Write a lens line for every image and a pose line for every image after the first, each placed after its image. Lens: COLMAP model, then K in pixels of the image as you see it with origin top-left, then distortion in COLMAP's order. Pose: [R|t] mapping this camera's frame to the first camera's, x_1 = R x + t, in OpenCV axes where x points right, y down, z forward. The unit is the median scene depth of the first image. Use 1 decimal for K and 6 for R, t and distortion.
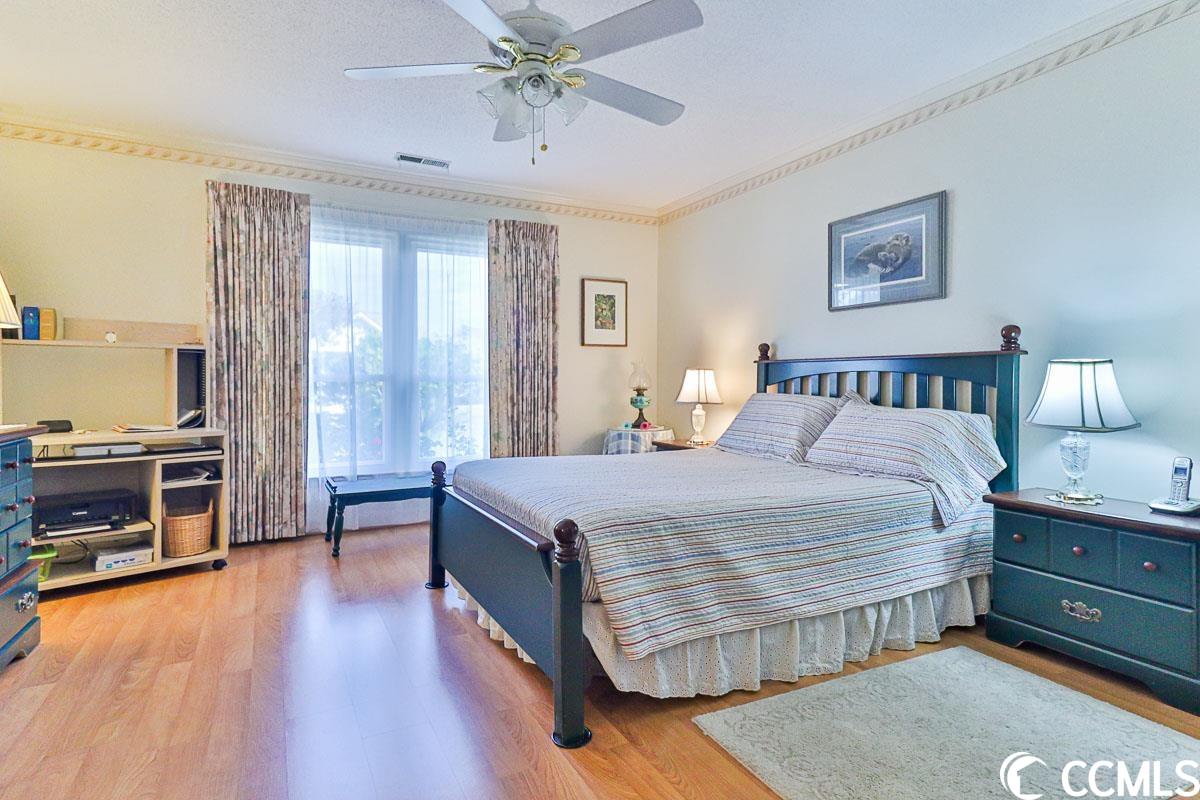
lens RADIAL K [[641.3, 0, 610.1], [0, 641.3, 384.9], [0, 0, 1]] dist [0.029906, 0.001541]
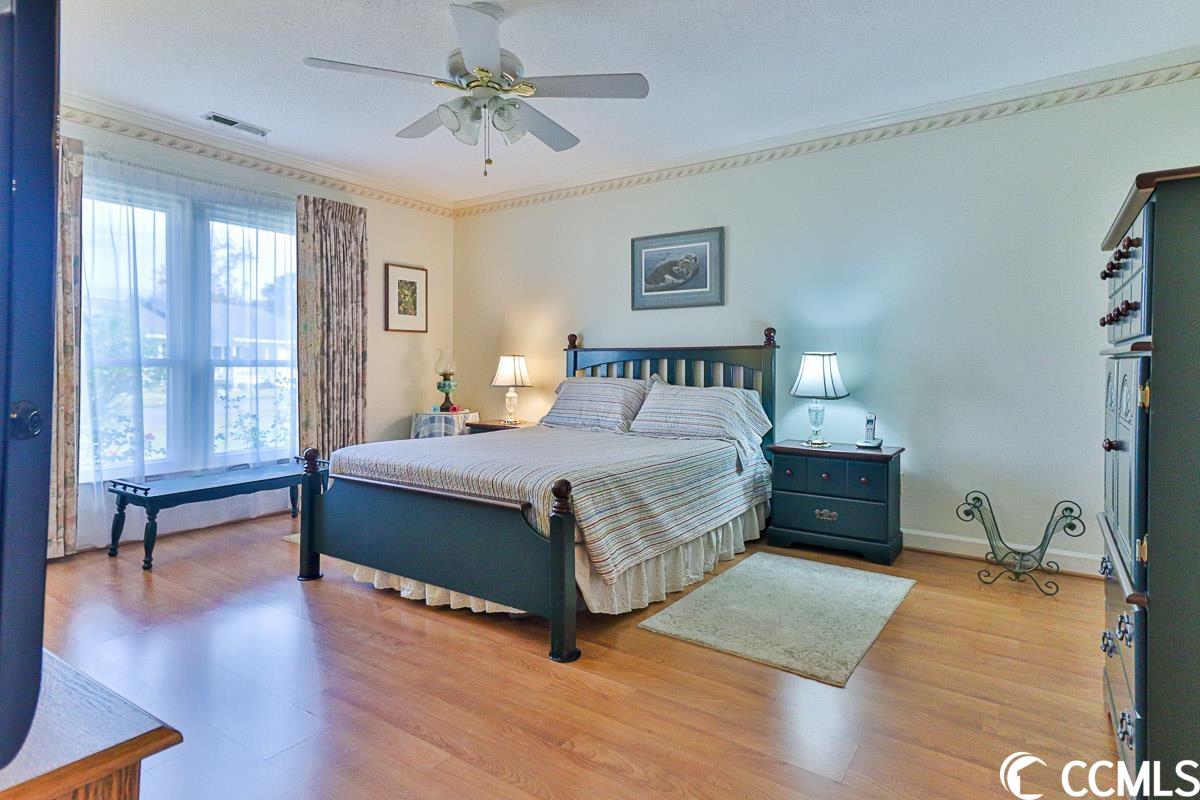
lens RADIAL K [[641.3, 0, 612.2], [0, 641.3, 366.3], [0, 0, 1]] dist [0.029906, 0.001541]
pose [[0.880033, 0.000718, 0.474912, -0.294714], [0.001758, 0.999987, -0.004769, -0.000552], [-0.474909, 0.005032, 0.880020, -0.068026]]
